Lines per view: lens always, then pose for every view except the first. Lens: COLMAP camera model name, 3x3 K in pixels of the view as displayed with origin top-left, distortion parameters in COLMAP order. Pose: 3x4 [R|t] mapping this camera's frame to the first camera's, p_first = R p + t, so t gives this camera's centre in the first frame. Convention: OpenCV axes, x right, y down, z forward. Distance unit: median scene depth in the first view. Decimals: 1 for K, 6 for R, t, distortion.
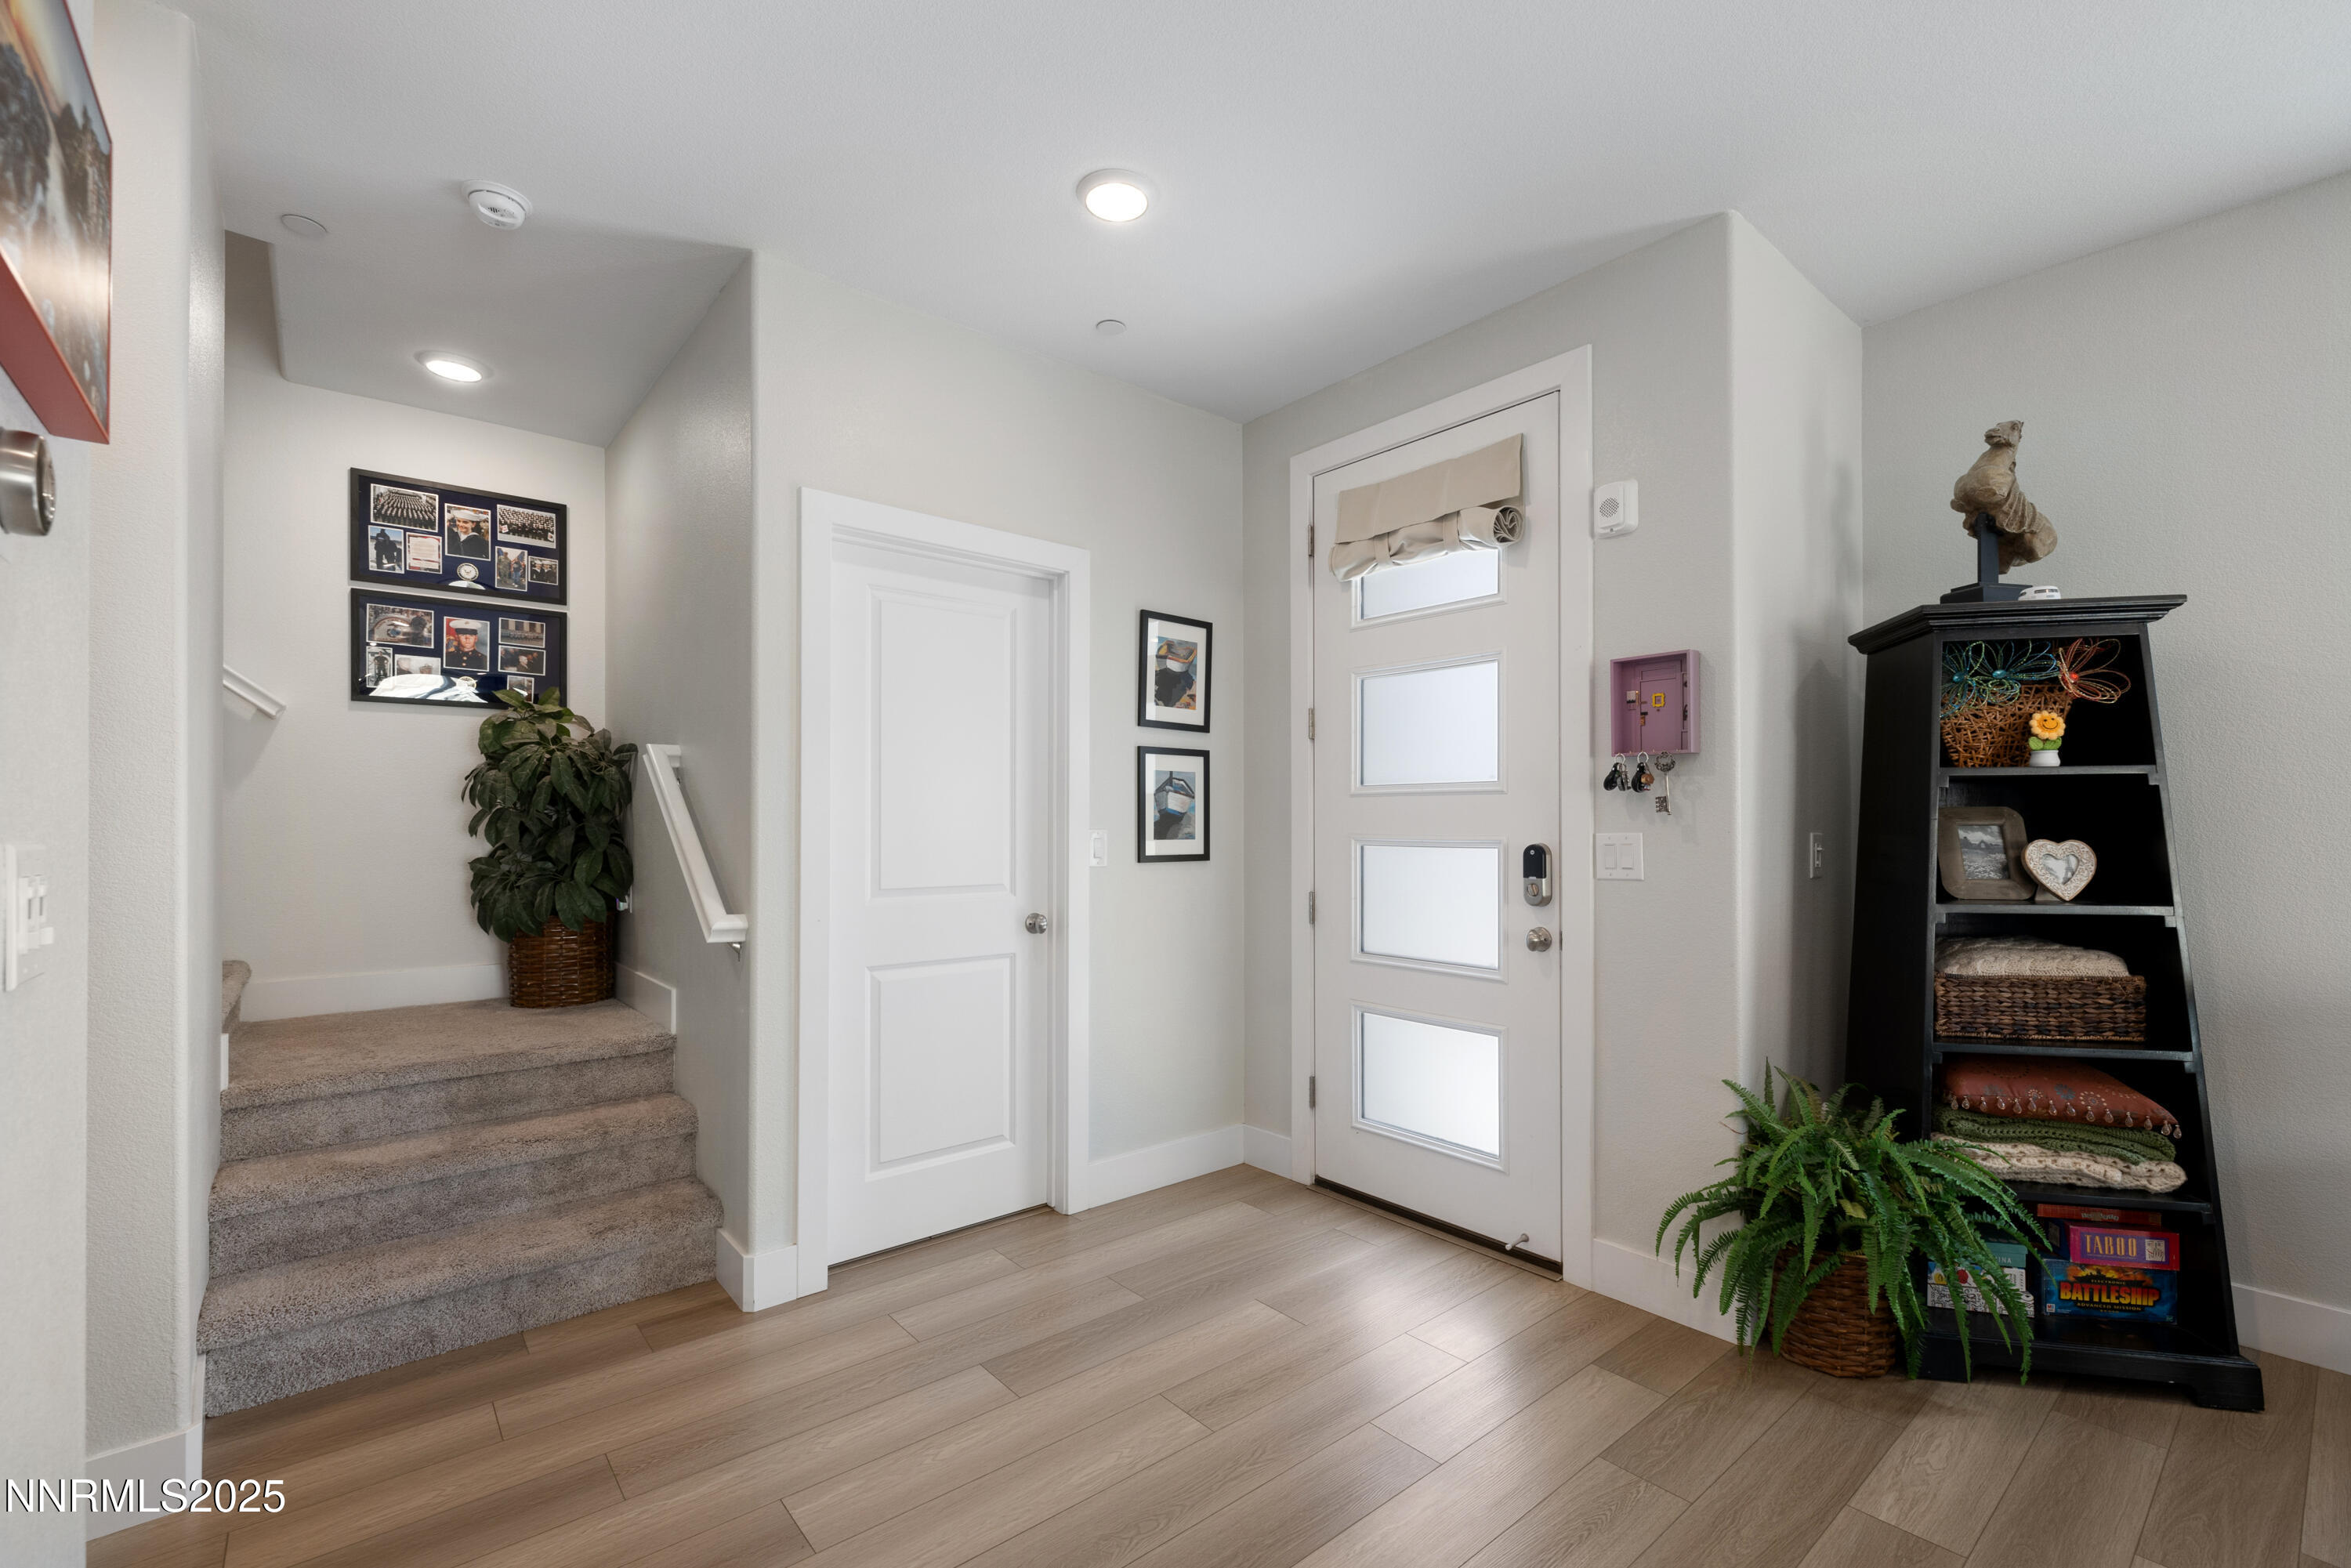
lens RADIAL K [[999.5, 0, 1175.4], [0, 999.5, 818.0], [0, 0, 1]] dist [-0.001300, -0.000113]
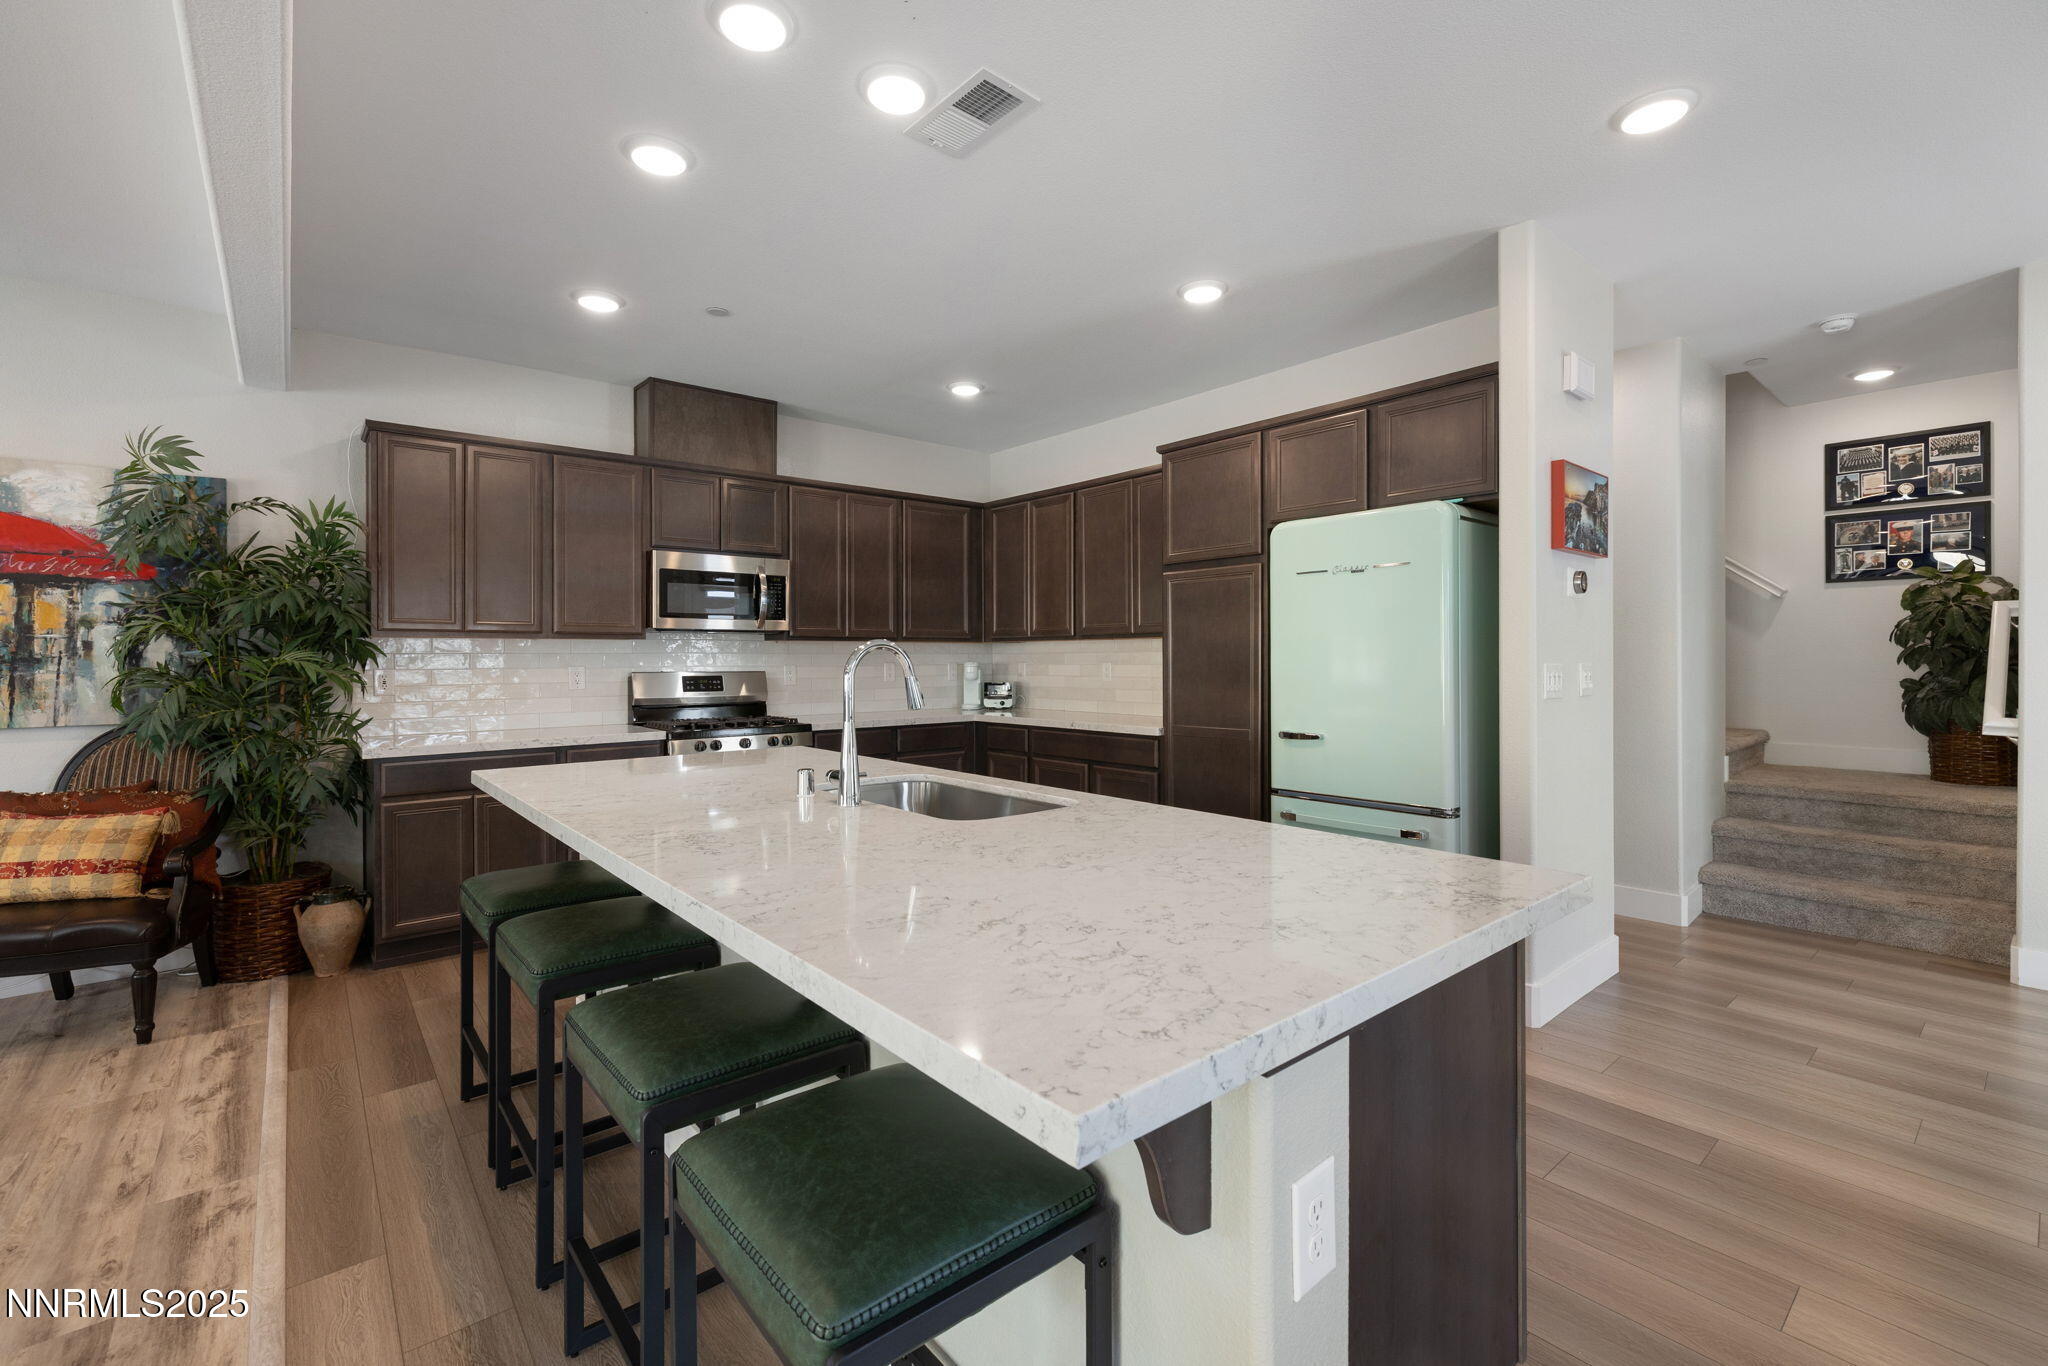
lens RADIAL K [[875.5, 0, 1025.0], [0, 875.5, 660.1], [0, 0, 1]] dist [0.000501, 0.000058]
pose [[0.003026, 0.004372, -0.999986, 0.703693], [0.007101, 0.999965, 0.004393, -0.004188], [0.999970, -0.007115, 0.002995, -0.385508]]
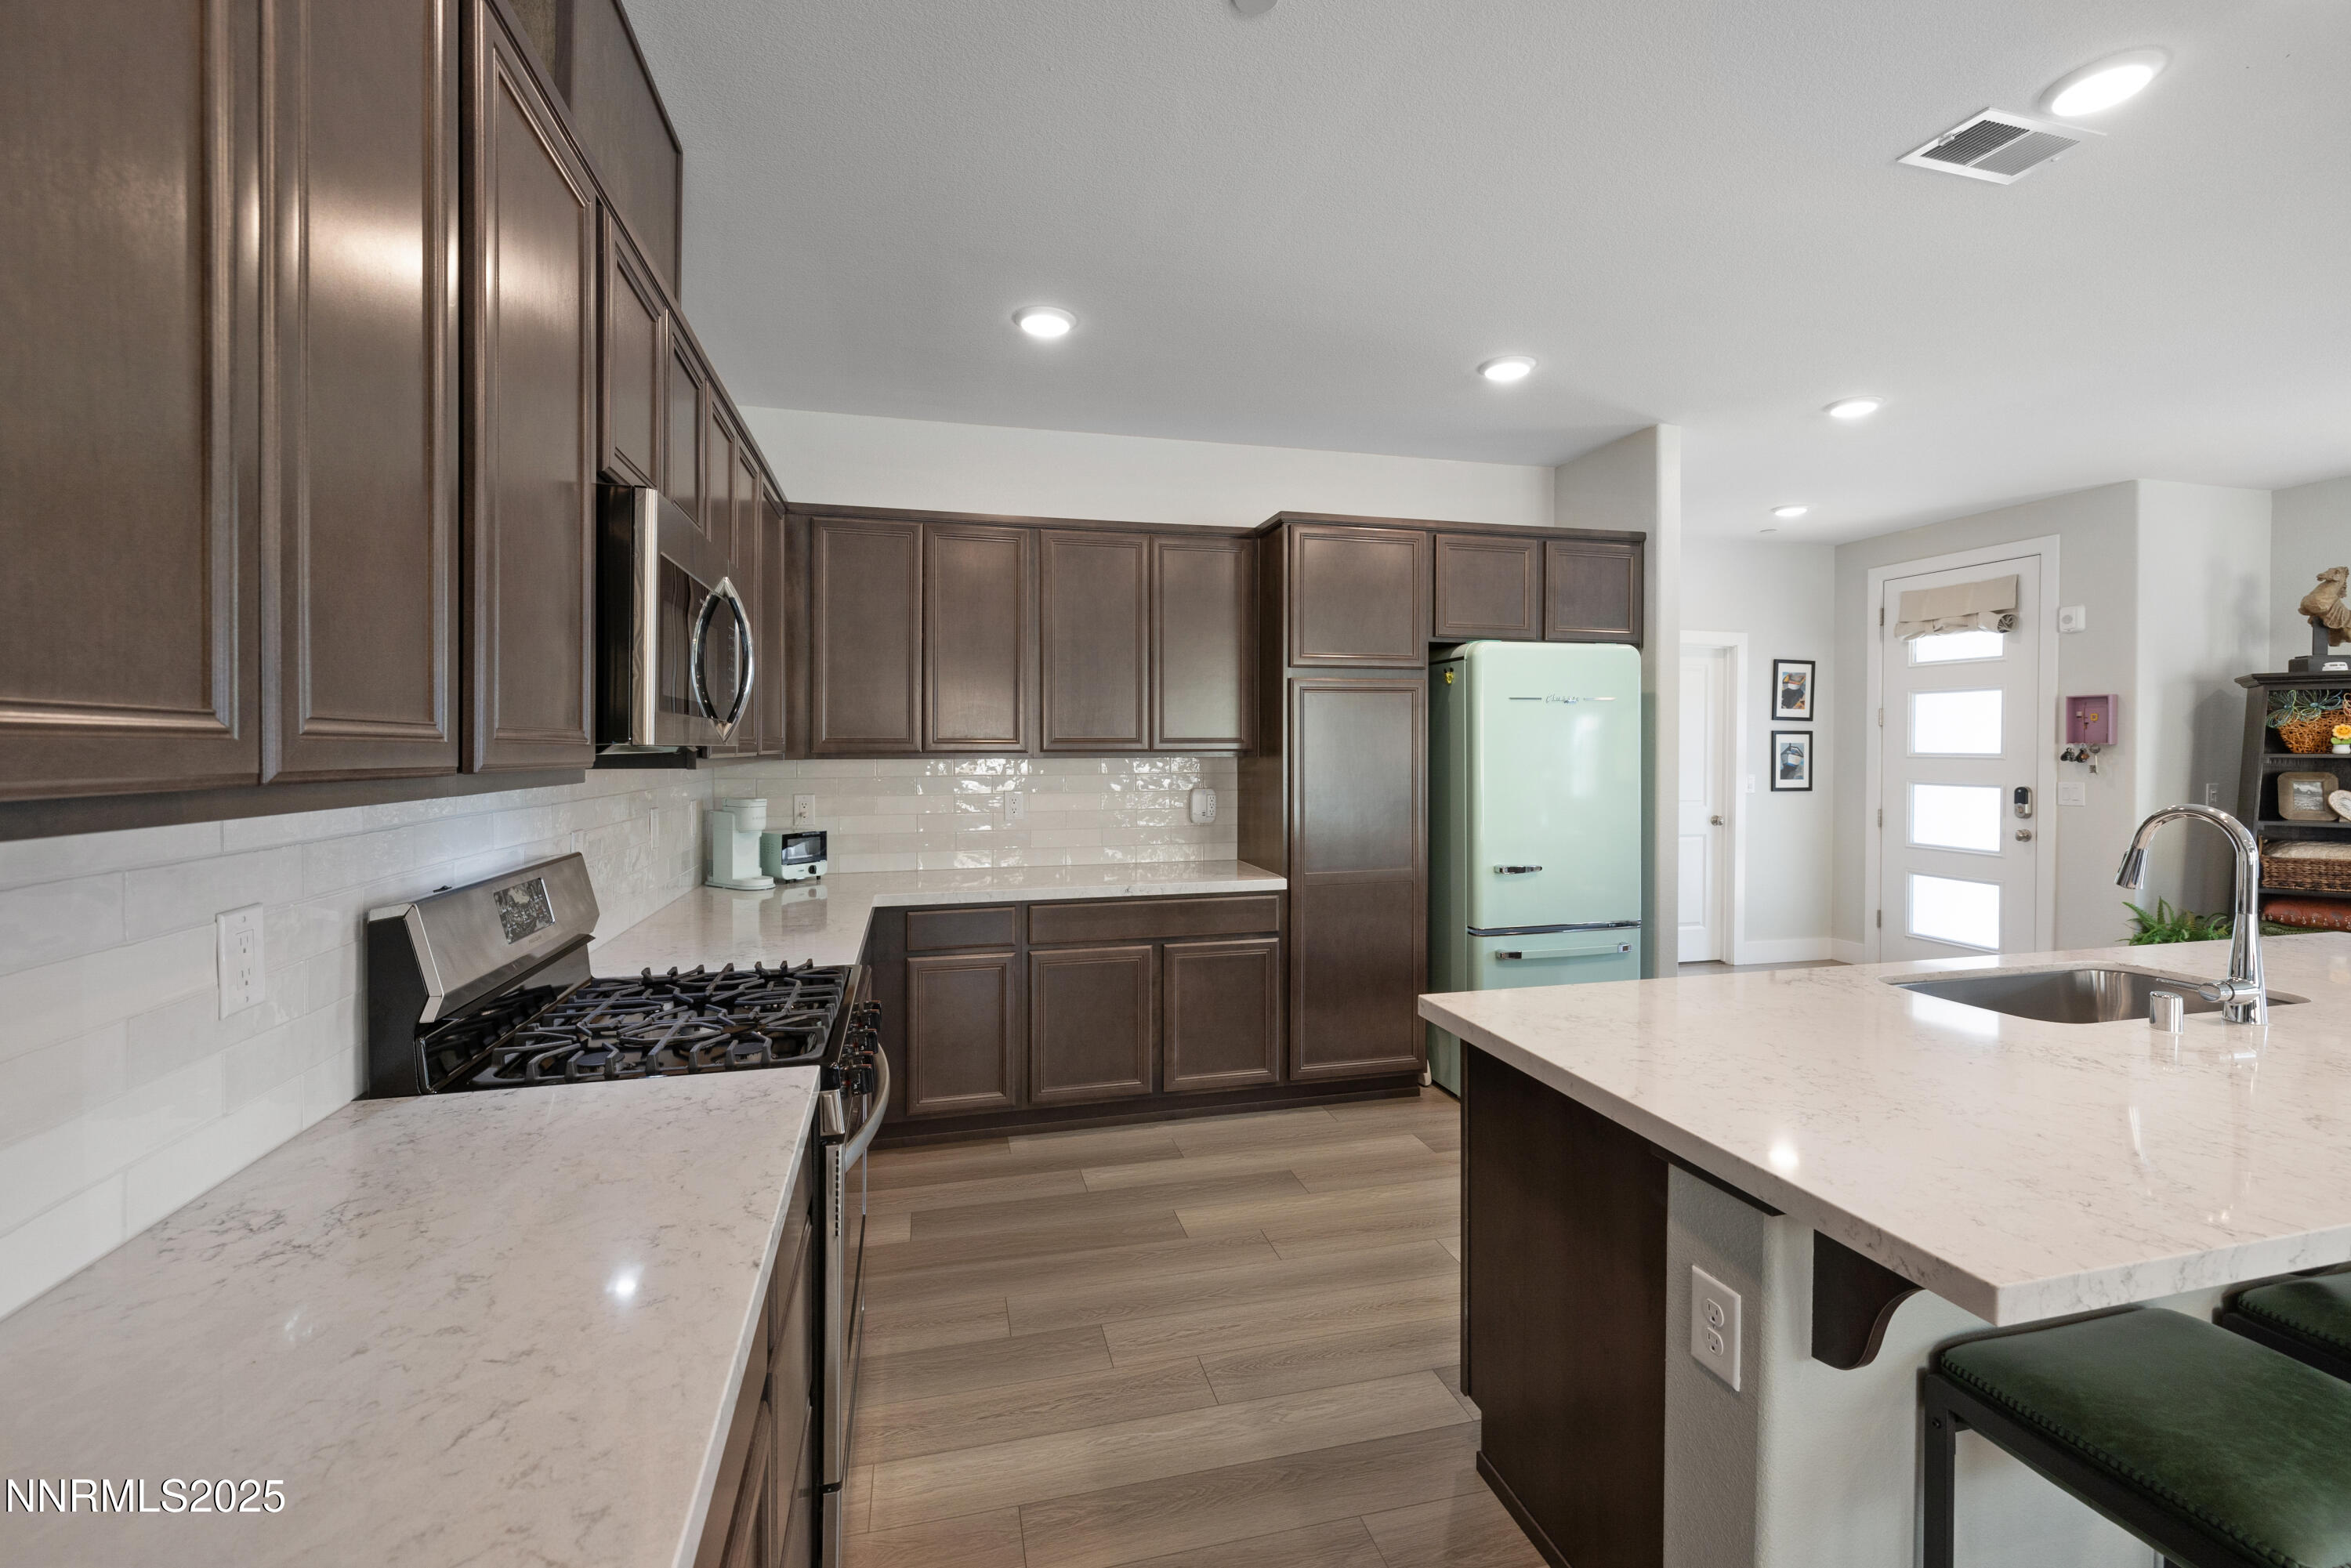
lens RADIAL K [[1005.0, 0, 1176.7], [0, 1005.0, 757.8], [0, 0, 1]] dist [0.000501, 0.000058]
pose [[0.902474, 0.007920, -0.430671, -0.251137], [-0.000221, 0.999839, 0.017925, -0.057208], [0.430744, -0.016082, 0.902331, -1.304673]]
